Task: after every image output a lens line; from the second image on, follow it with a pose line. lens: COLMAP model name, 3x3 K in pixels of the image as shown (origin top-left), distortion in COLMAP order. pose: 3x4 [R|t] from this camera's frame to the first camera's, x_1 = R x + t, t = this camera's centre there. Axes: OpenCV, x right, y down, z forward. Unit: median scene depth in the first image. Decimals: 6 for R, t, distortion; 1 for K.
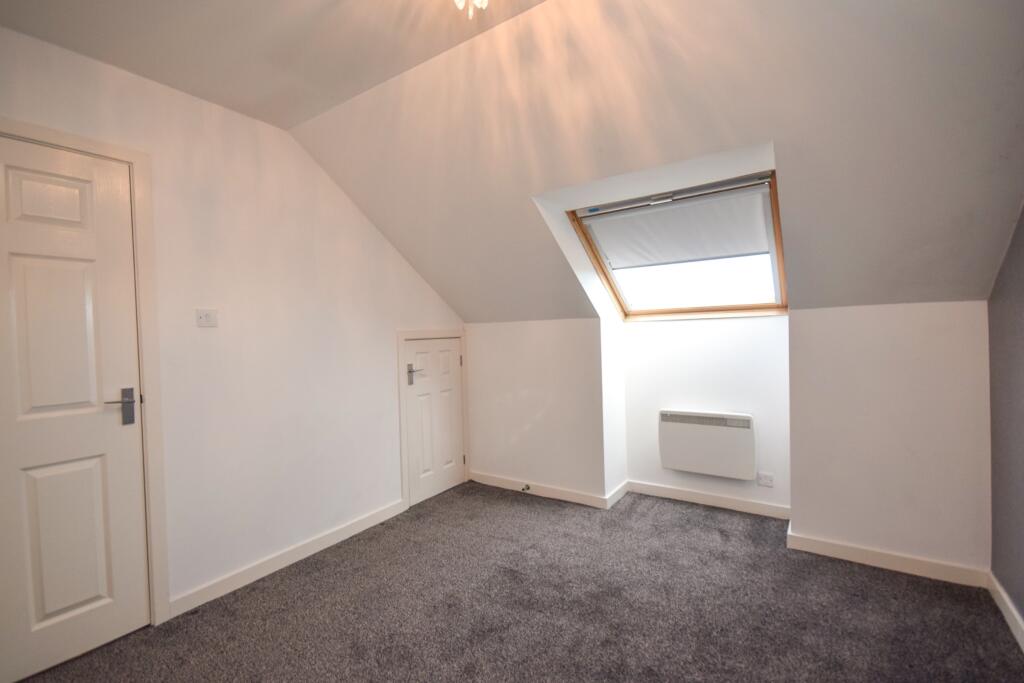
lens RADIAL K [[446.5, 0, 506.0], [0, 446.5, 344.4], [0, 0, 1]] dist [-0.000117, -0.000335]
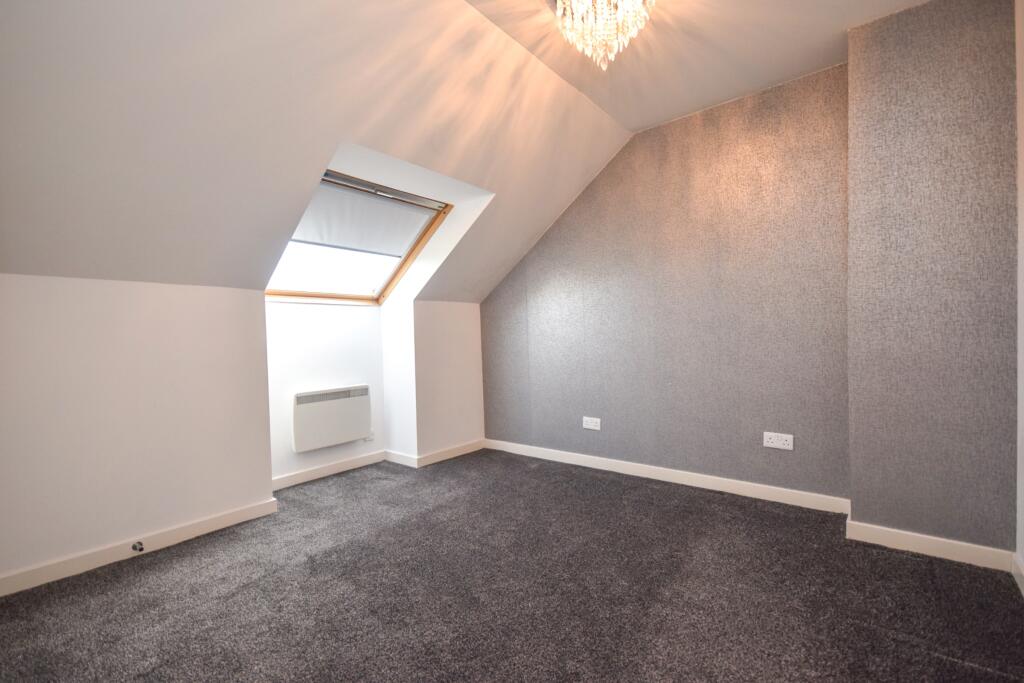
lens RADIAL K [[446.5, 0, 506.0], [0, 446.5, 344.4], [0, 0, 1]] dist [-0.000117, -0.000335]
pose [[0.075969, 0.016758, 0.996969, -0.632452], [0.050237, 0.998525, -0.020612, 0.090158], [-0.995844, 0.051651, 0.075015, 0.497207]]
